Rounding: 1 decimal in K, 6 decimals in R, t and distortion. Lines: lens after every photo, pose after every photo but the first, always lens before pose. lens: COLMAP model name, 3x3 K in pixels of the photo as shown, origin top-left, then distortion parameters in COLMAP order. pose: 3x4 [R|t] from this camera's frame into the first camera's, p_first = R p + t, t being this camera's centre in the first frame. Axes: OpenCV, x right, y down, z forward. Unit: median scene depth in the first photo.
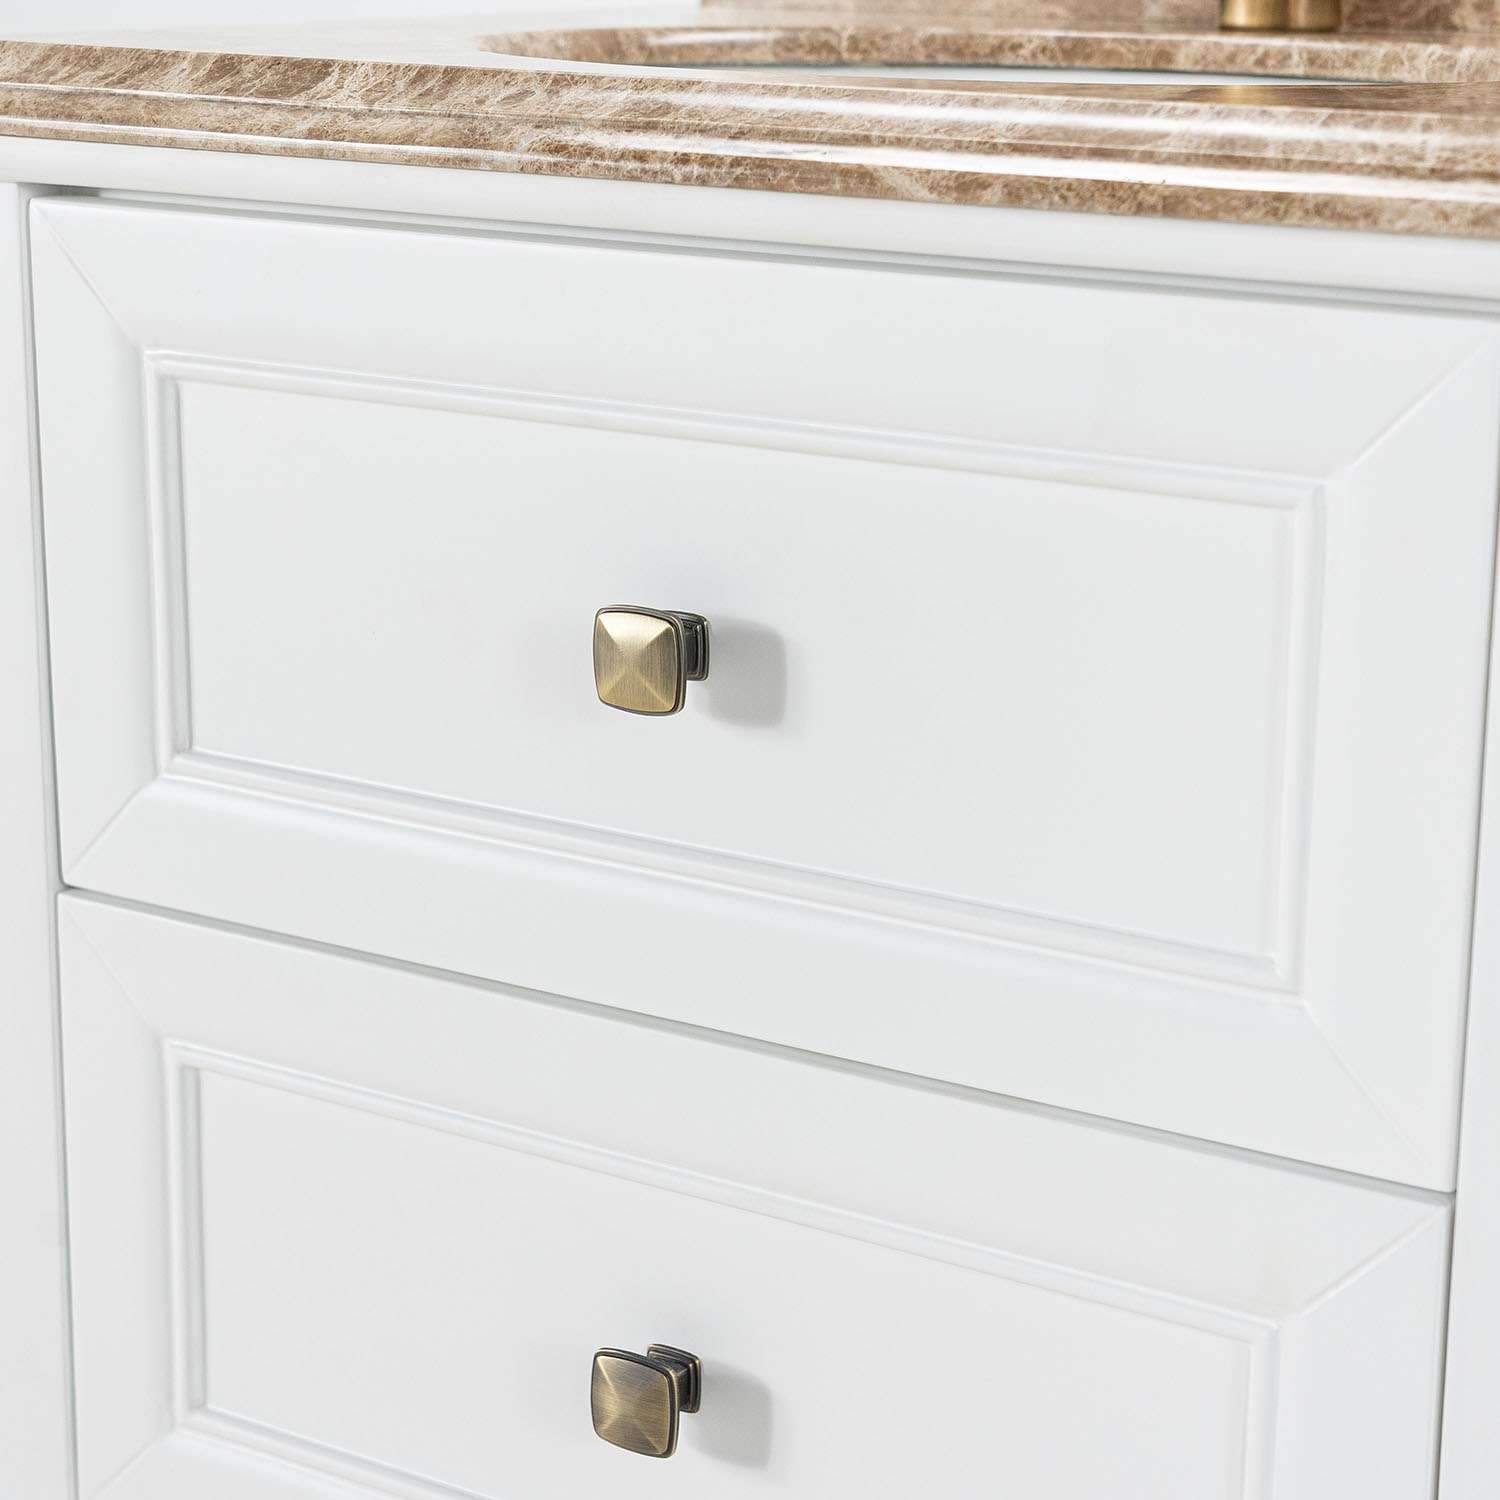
lens RADIAL K [[3464.8, 0, 750.0], [0, 3464.8, 750.0], [0, 0, 1]] dist [0.069449, 0.020688]
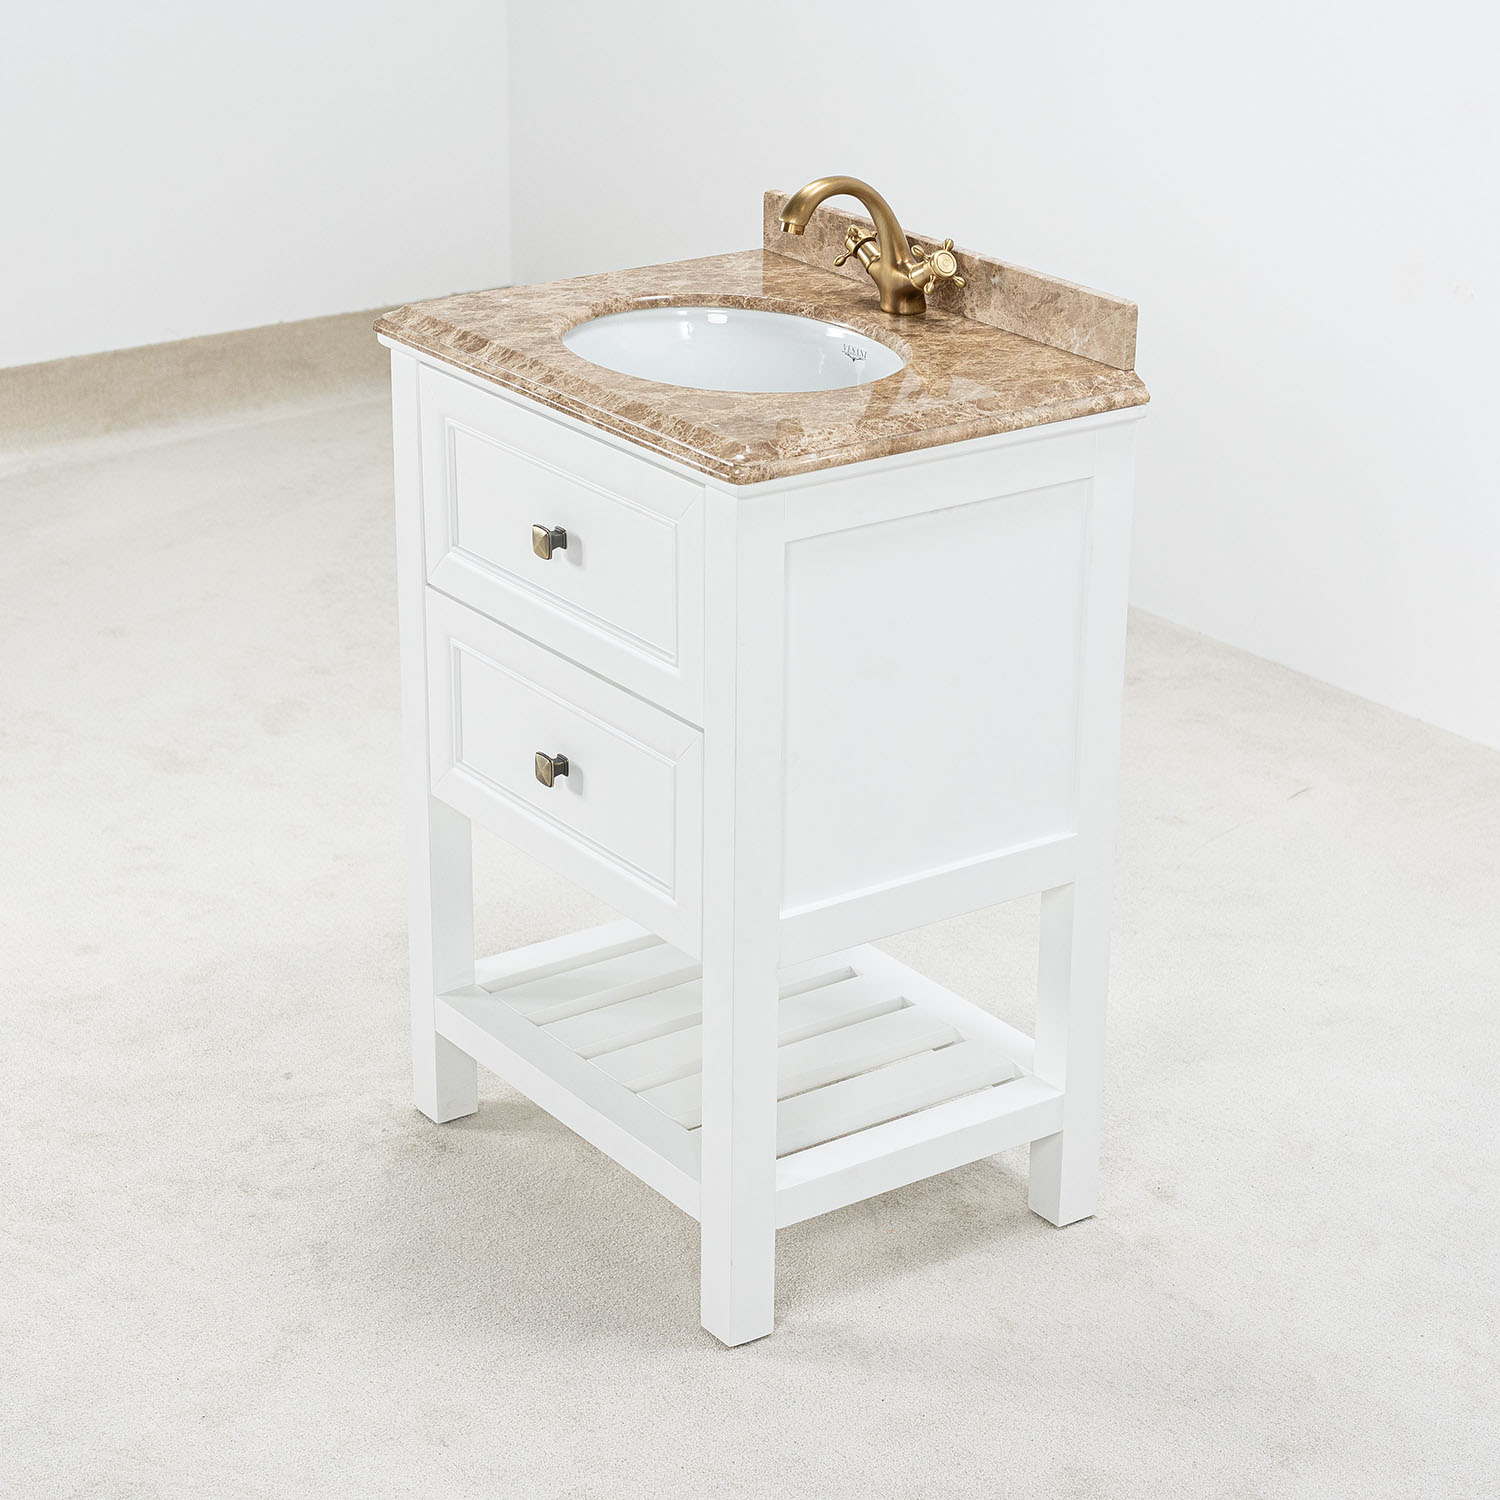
lens RADIAL K [[3338.4, 0, 752.8], [0, 3338.4, 797.3], [0, 0, 1]] dist [0.043830, 0.186692]
pose [[0.929684, 0.139299, -0.341004, 1.197411], [-0.090634, 0.983784, 0.154775, -0.280305], [0.357034, -0.112985, 0.927233, -1.781508]]
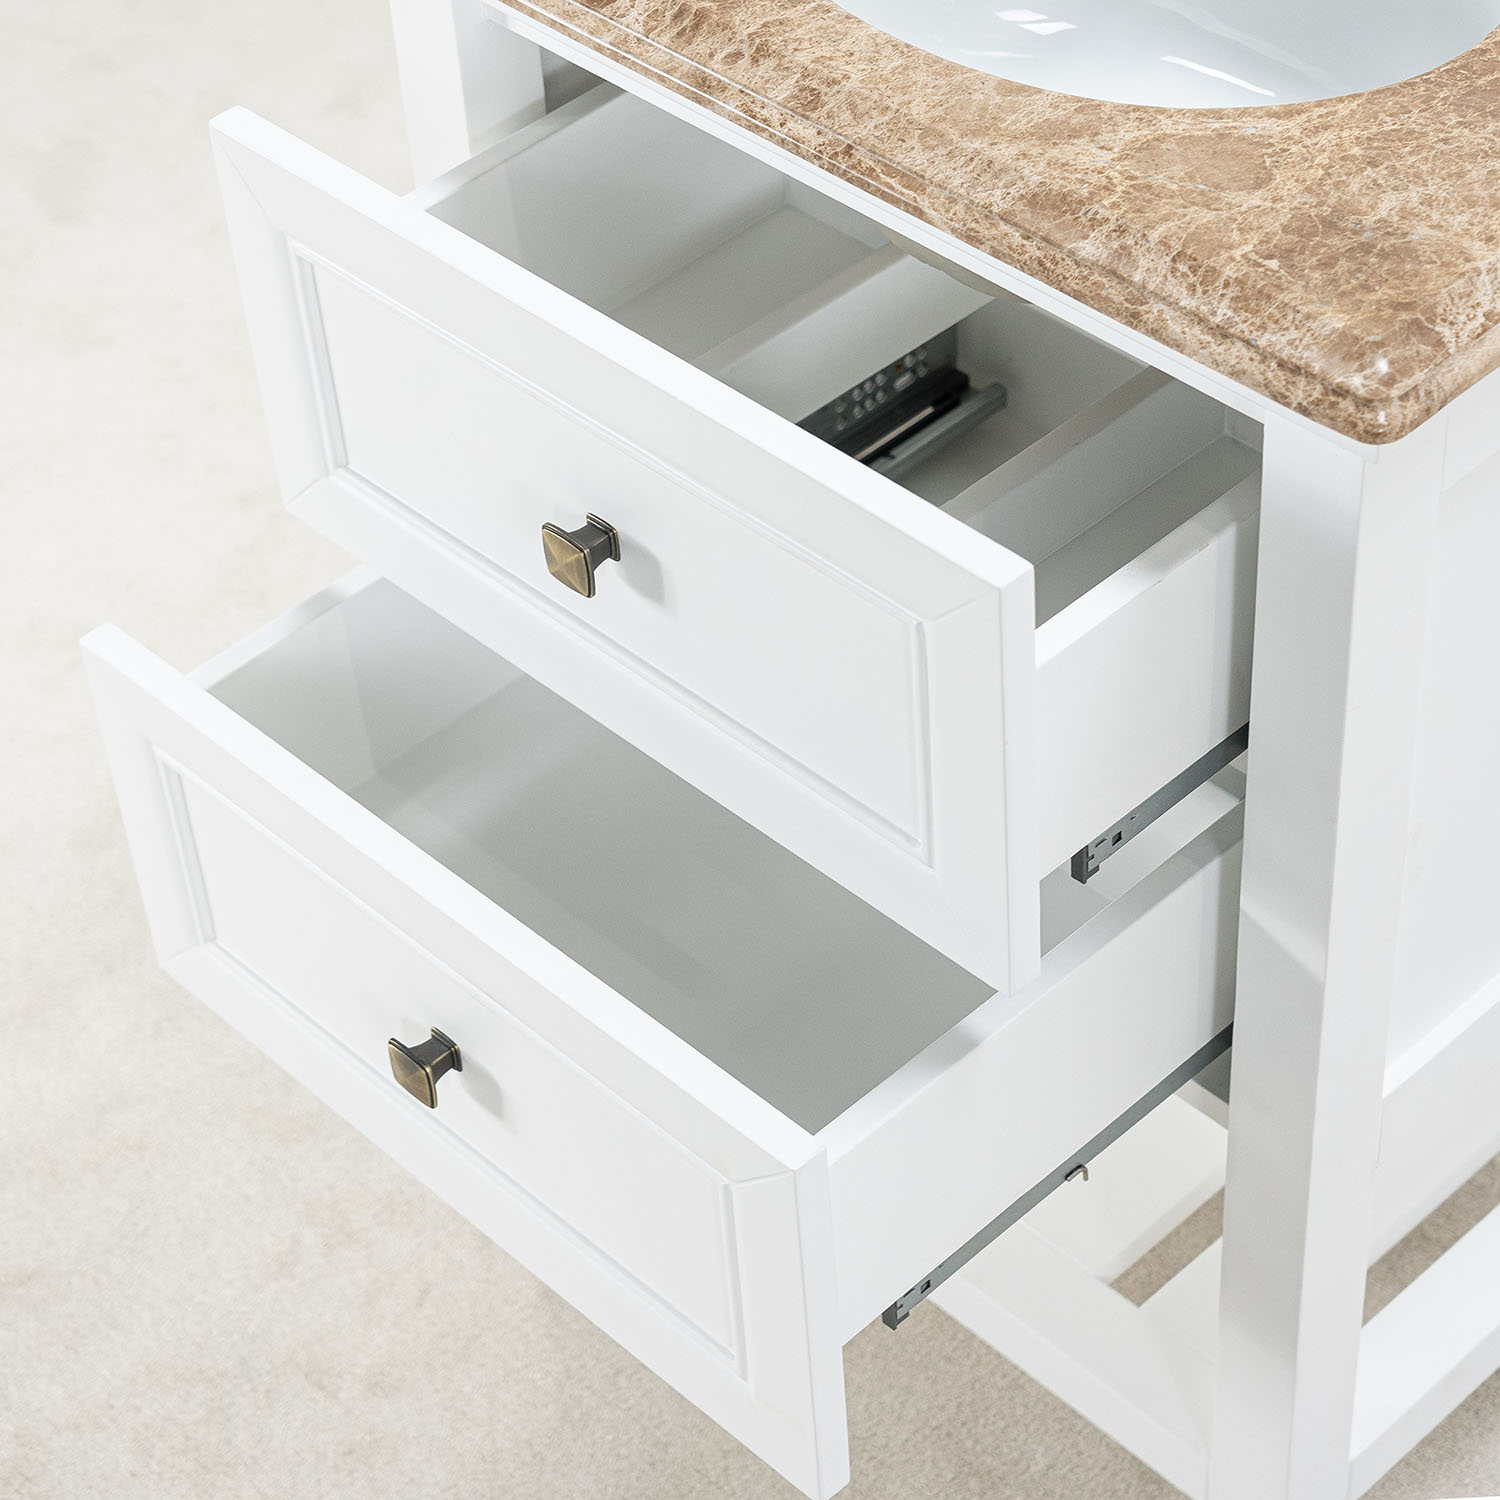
lens RADIAL K [[3464.8, 0, 750.0], [0, 3464.8, 750.0], [0, 0, 1]] dist [0.069449, 0.020688]
pose [[0.972229, 0.104448, -0.209429, 0.276228], [0.007360, 0.880794, 0.473443, -0.609829], [0.233914, -0.461837, 0.855565, -0.418415]]
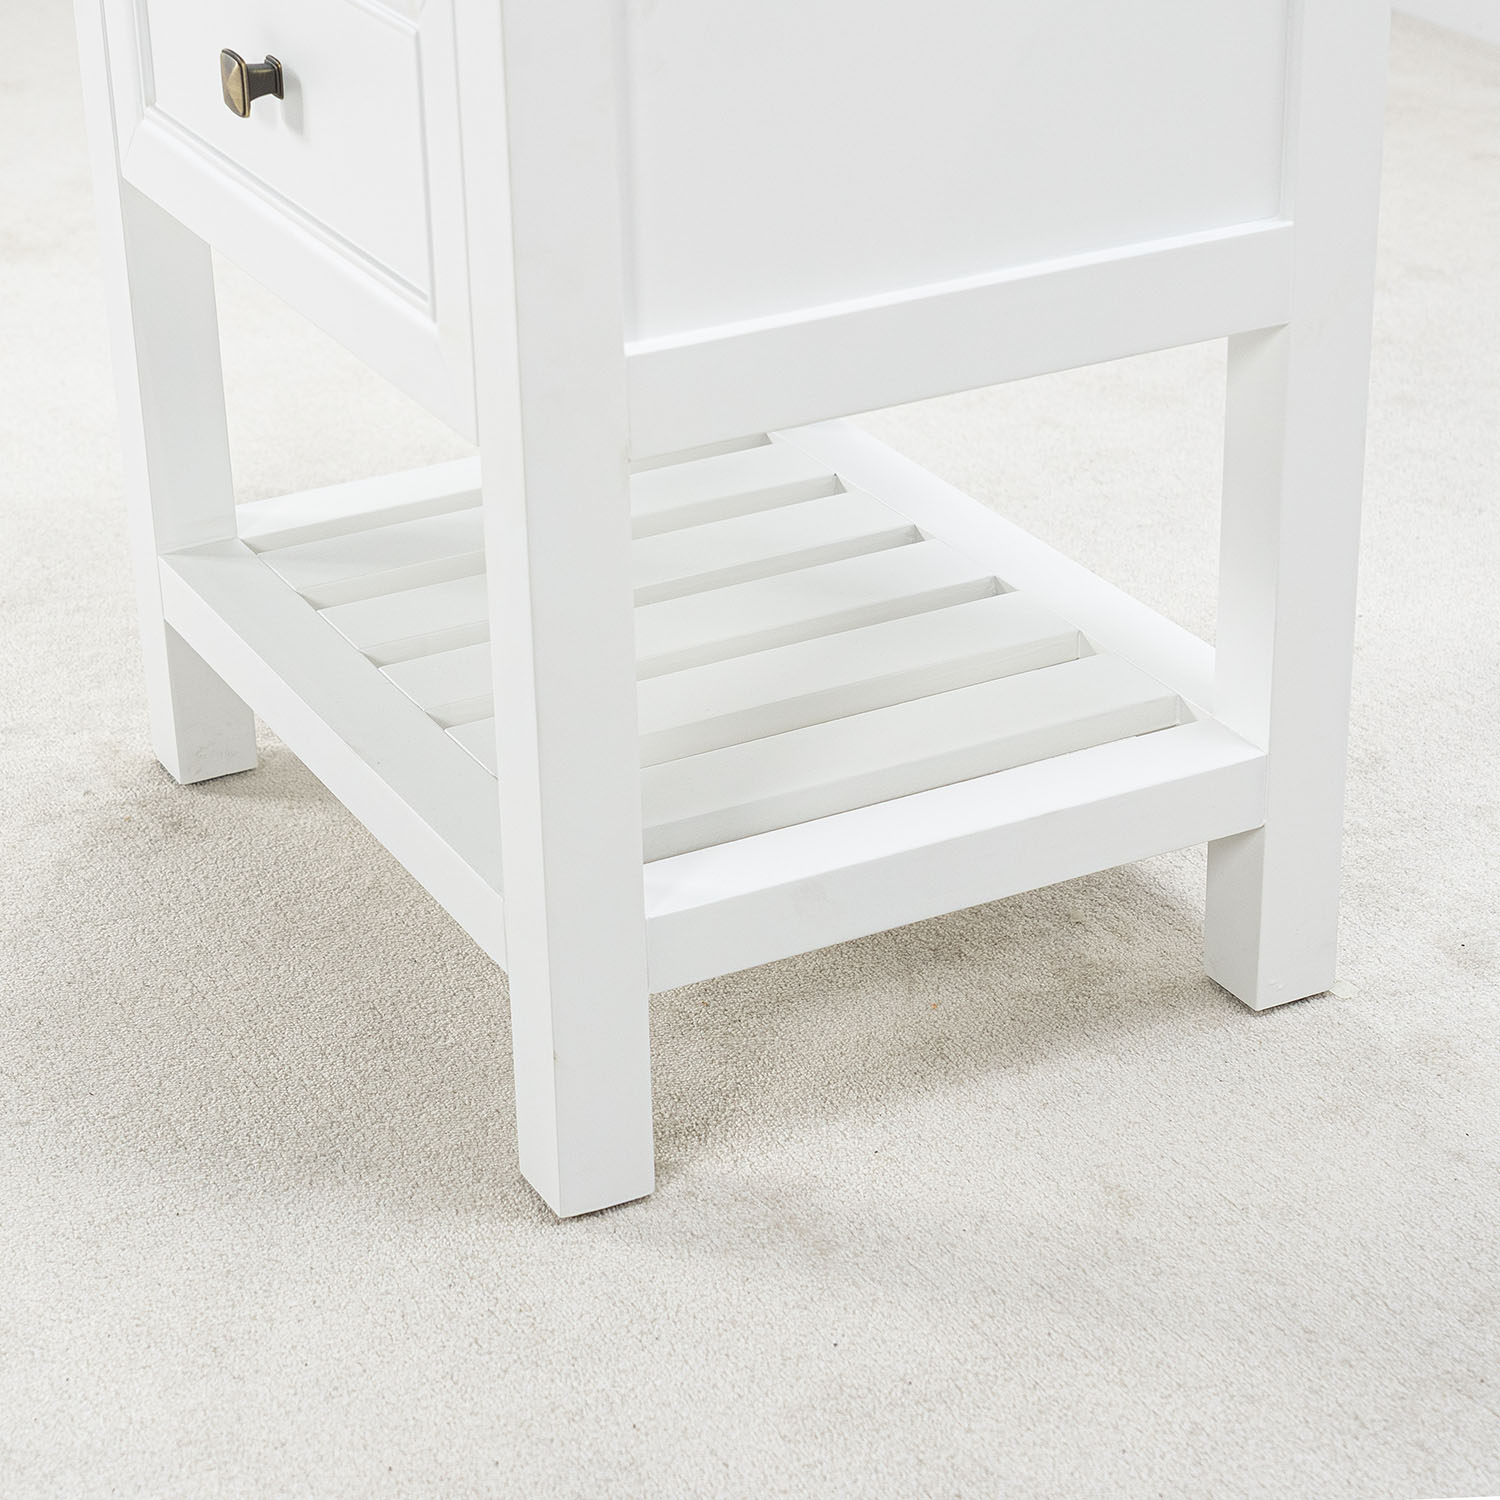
lens RADIAL K [[3536.6, 0, 649.5], [0, 3536.6, 749.6], [0, 0, 1]] dist [0.005604, 0.238013]
pose [[0.861547, 0.188094, -0.471547, 0.980015], [-0.085047, 0.969181, 0.231205, 0.090302], [0.500503, -0.159091, 0.850992, -0.365939]]
